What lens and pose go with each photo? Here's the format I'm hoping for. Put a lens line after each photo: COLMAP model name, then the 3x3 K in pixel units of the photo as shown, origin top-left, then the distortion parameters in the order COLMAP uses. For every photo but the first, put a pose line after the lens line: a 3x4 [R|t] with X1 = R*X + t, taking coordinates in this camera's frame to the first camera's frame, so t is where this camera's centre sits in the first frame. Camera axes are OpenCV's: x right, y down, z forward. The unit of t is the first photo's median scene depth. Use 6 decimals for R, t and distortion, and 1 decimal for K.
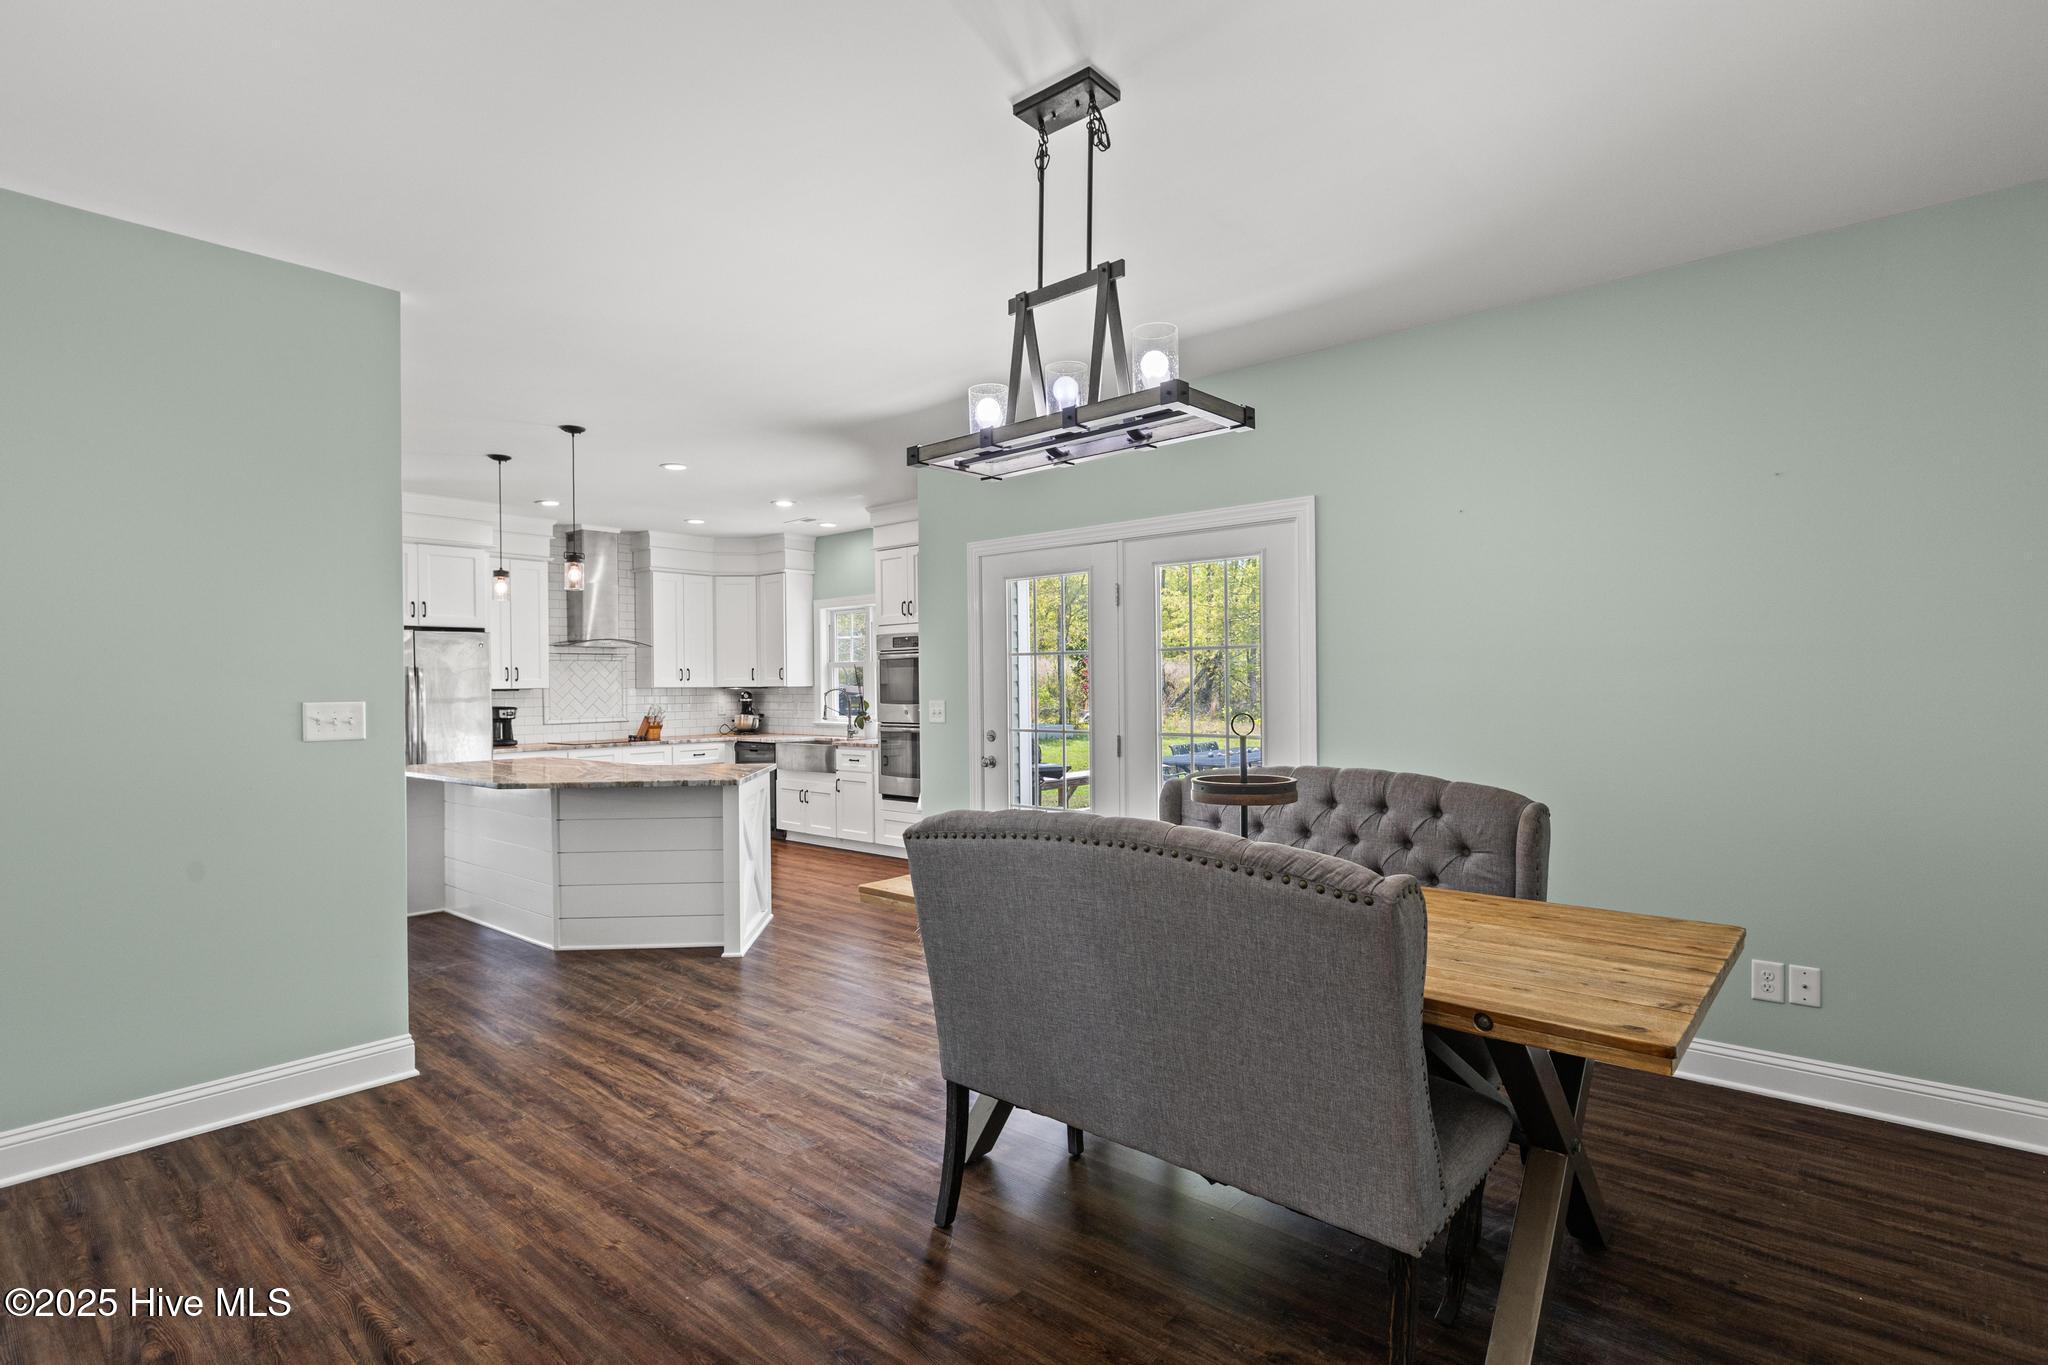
lens RADIAL K [[1003.3, 0, 1019.0], [0, 1003.3, 681.1], [0, 0, 1]] dist [0.000046, -0.003267]
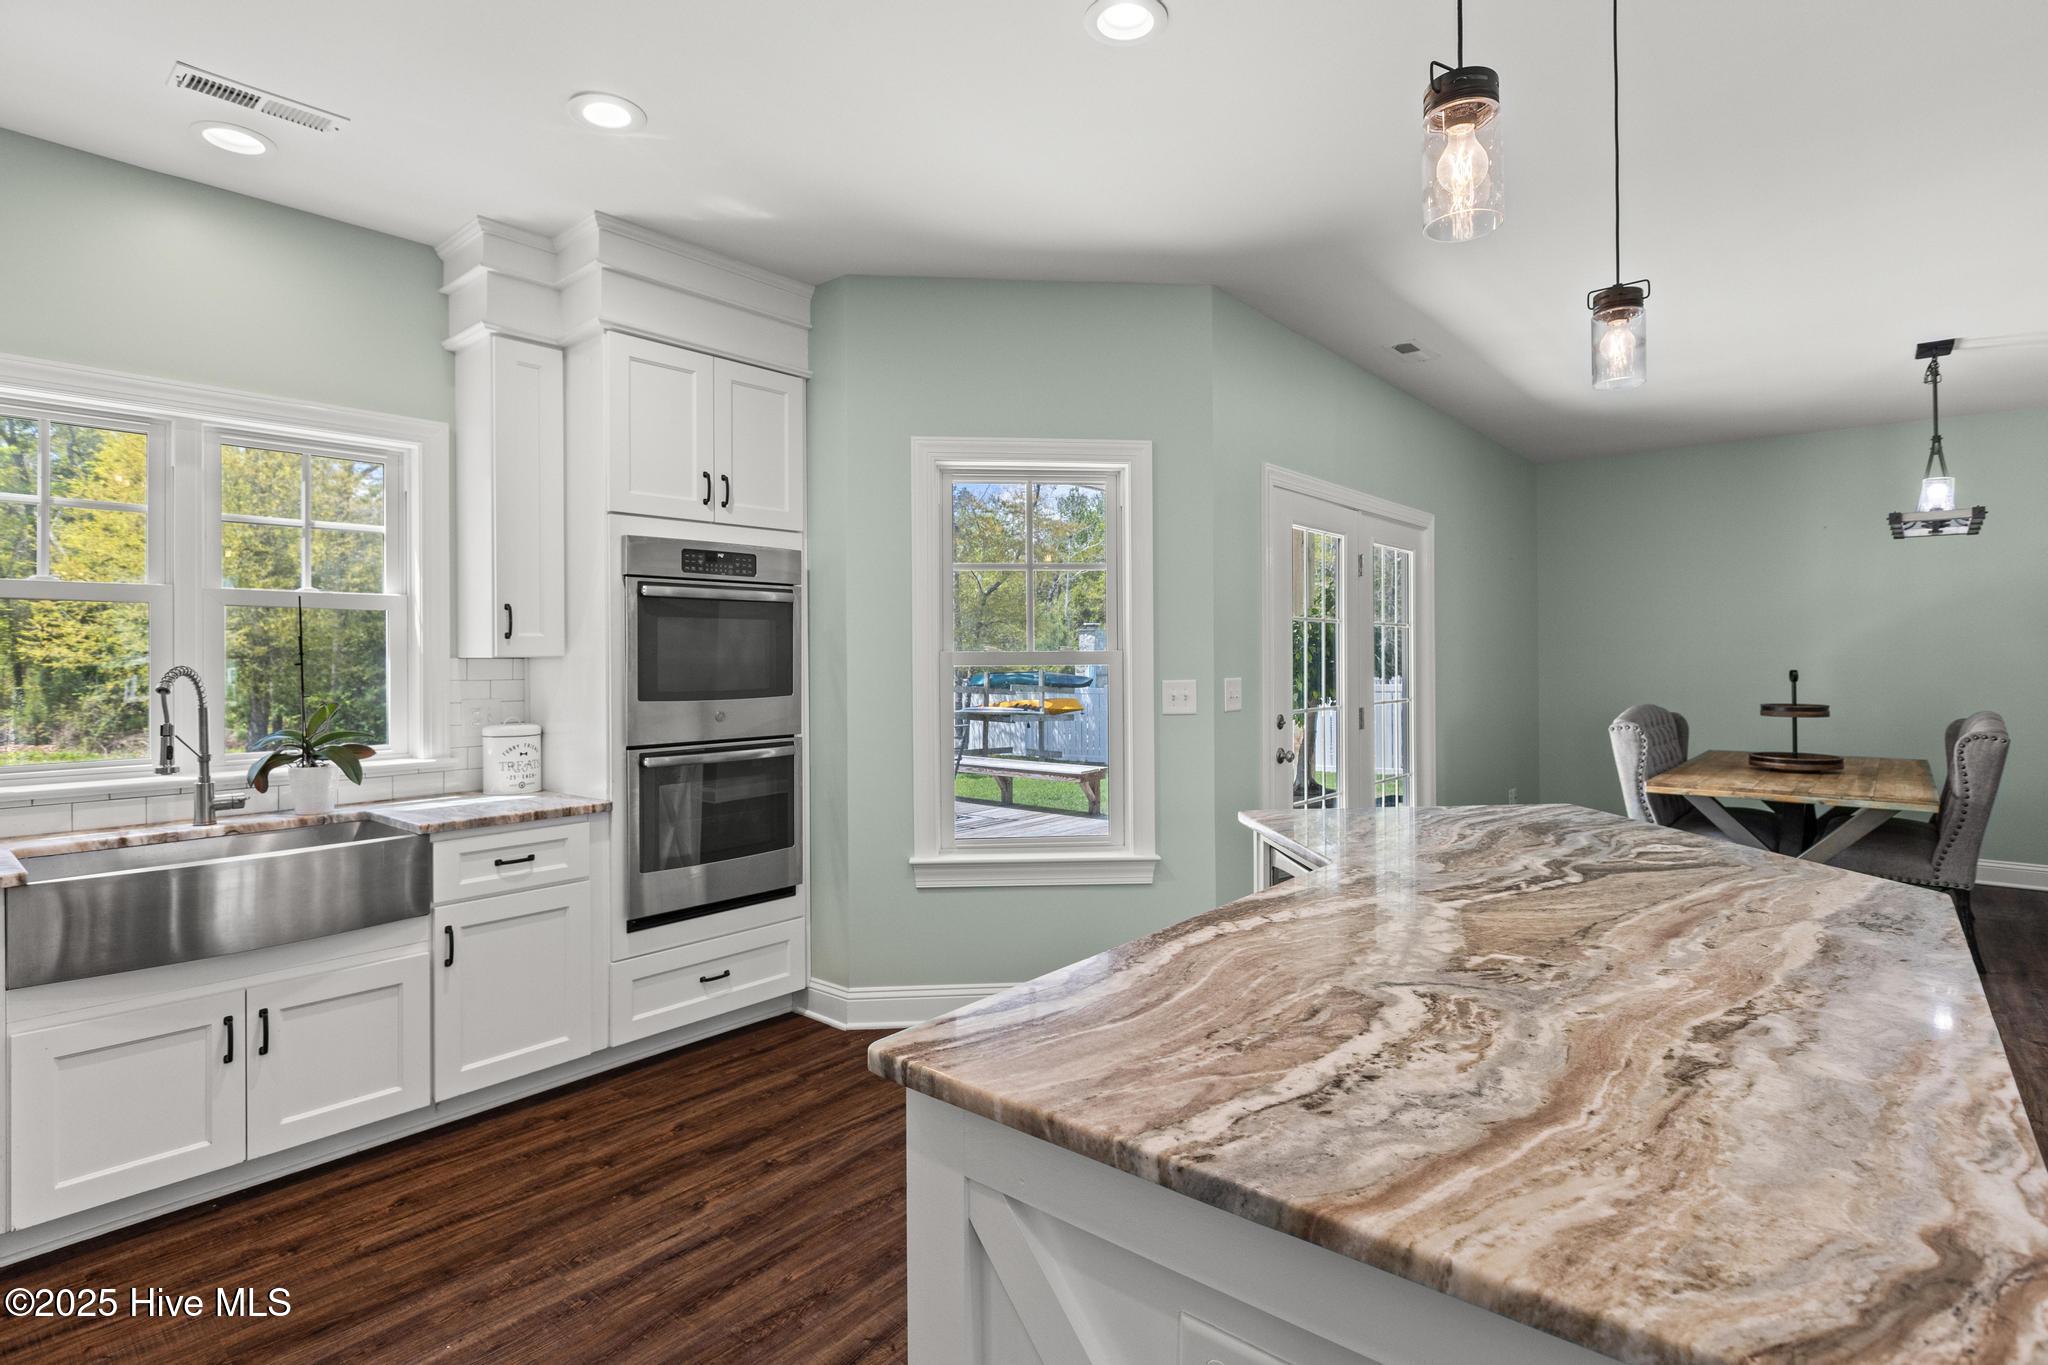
lens RADIAL K [[1003.3, 0, 1035.0], [0, 1003.3, 654.5], [0, 0, 1]] dist [0.000046, -0.003267]
pose [[-0.022723, 0.015078, 0.999628, -0.510673], [0.004724, 0.999877, -0.014974, 0.009118], [-0.999731, 0.004382, -0.022792, 0.772603]]
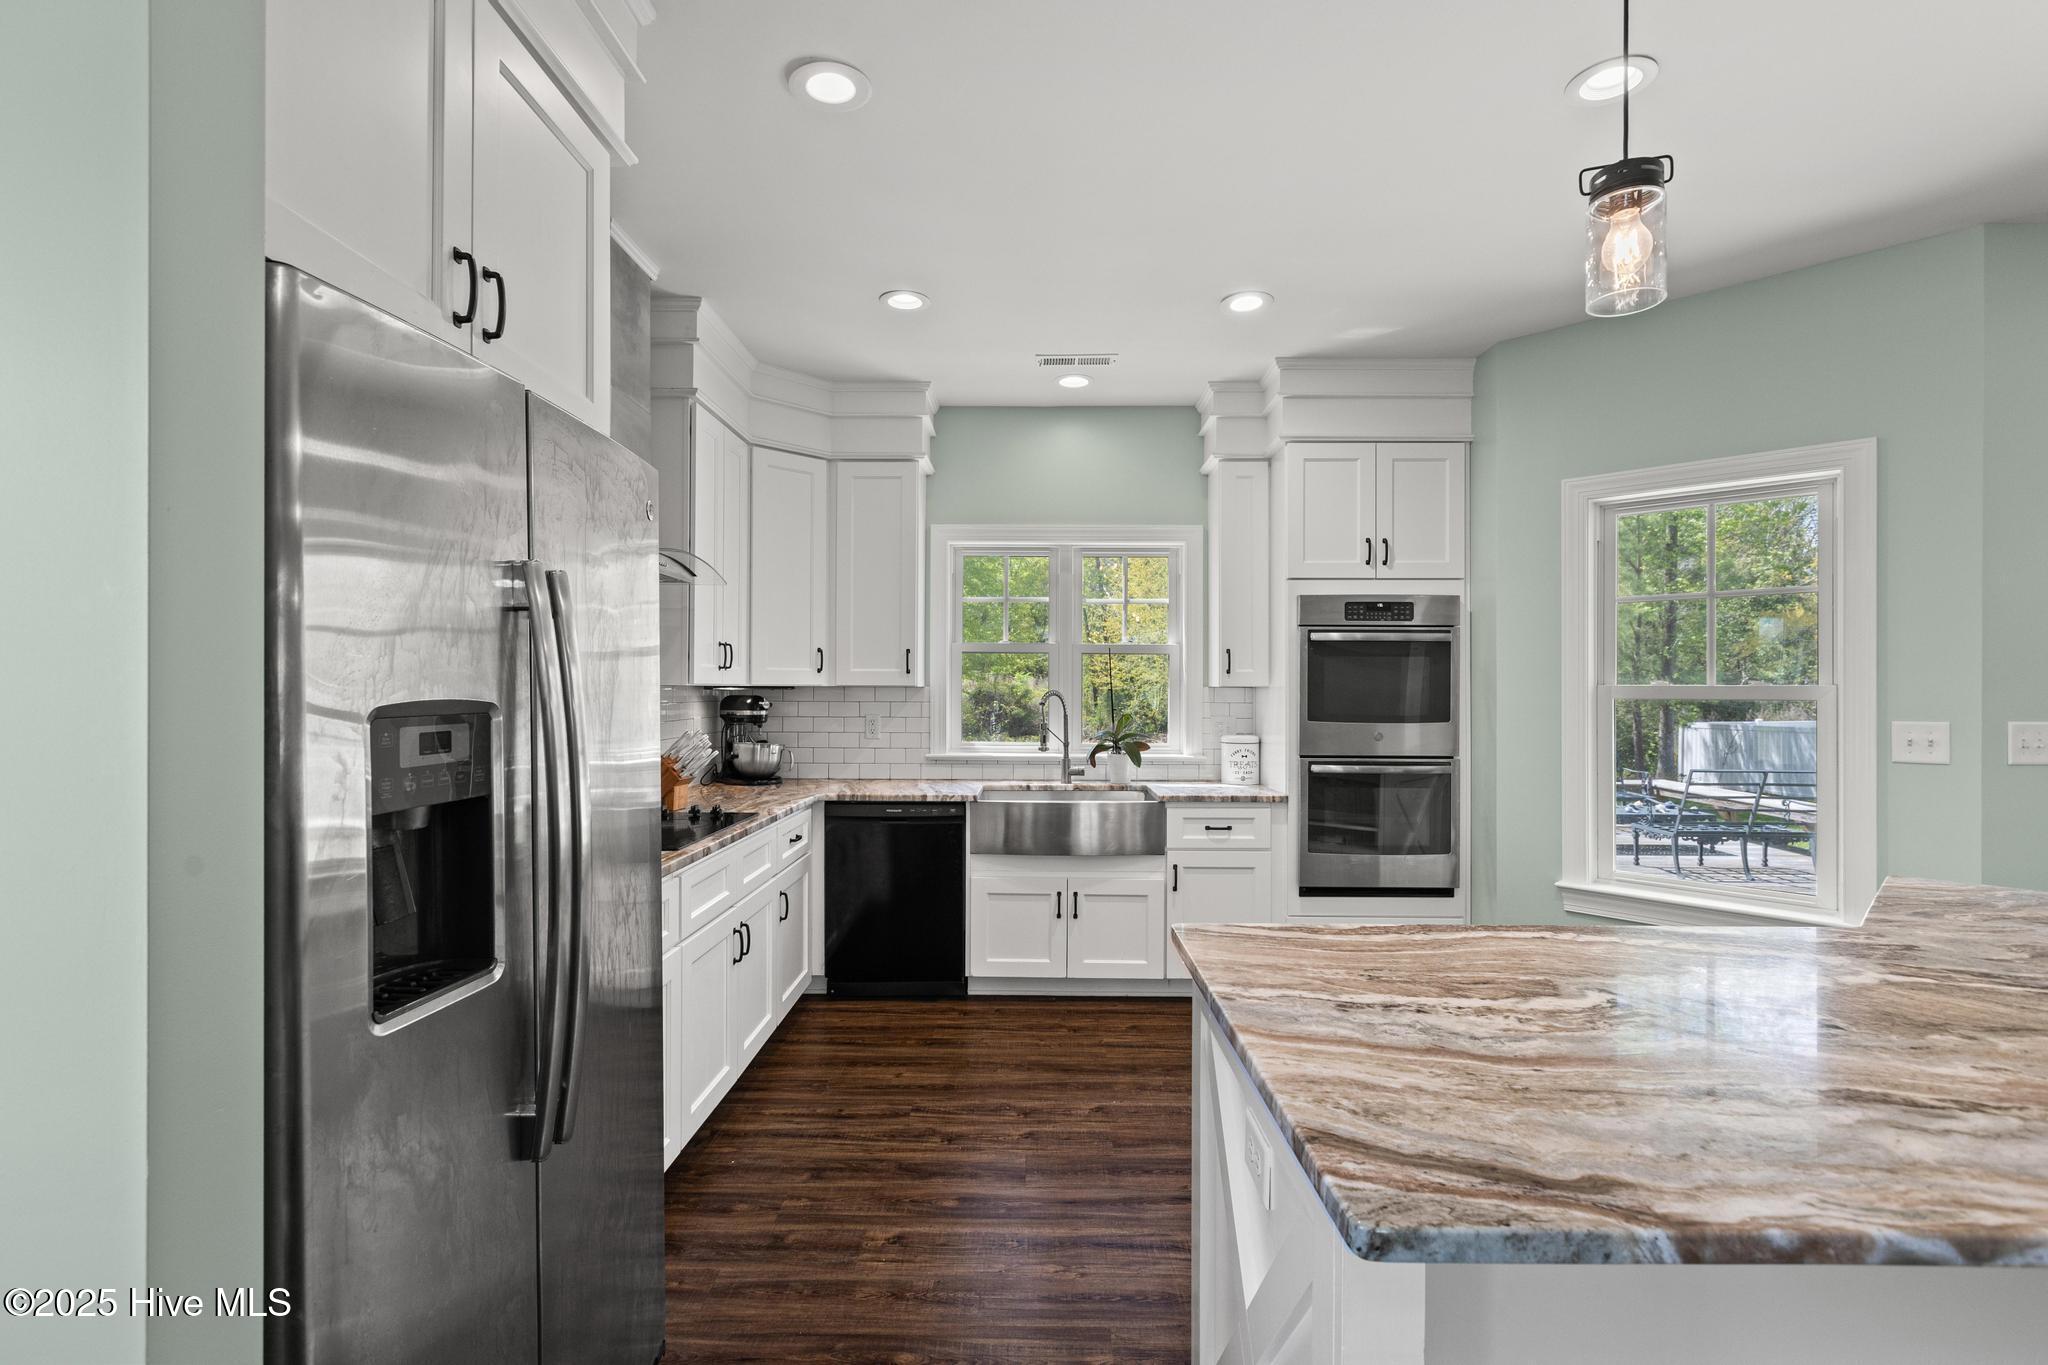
lens RADIAL K [[915.2, 0, 1019.0], [0, 915.2, 689.1], [0, 0, 1]] dist [0.002477, 0.002199]
pose [[0.754019, 0.014385, 0.656695, -0.533998], [-0.014858, 0.999878, -0.004842, 0.008791], [-0.656685, -0.006106, 0.754141, 0.665982]]
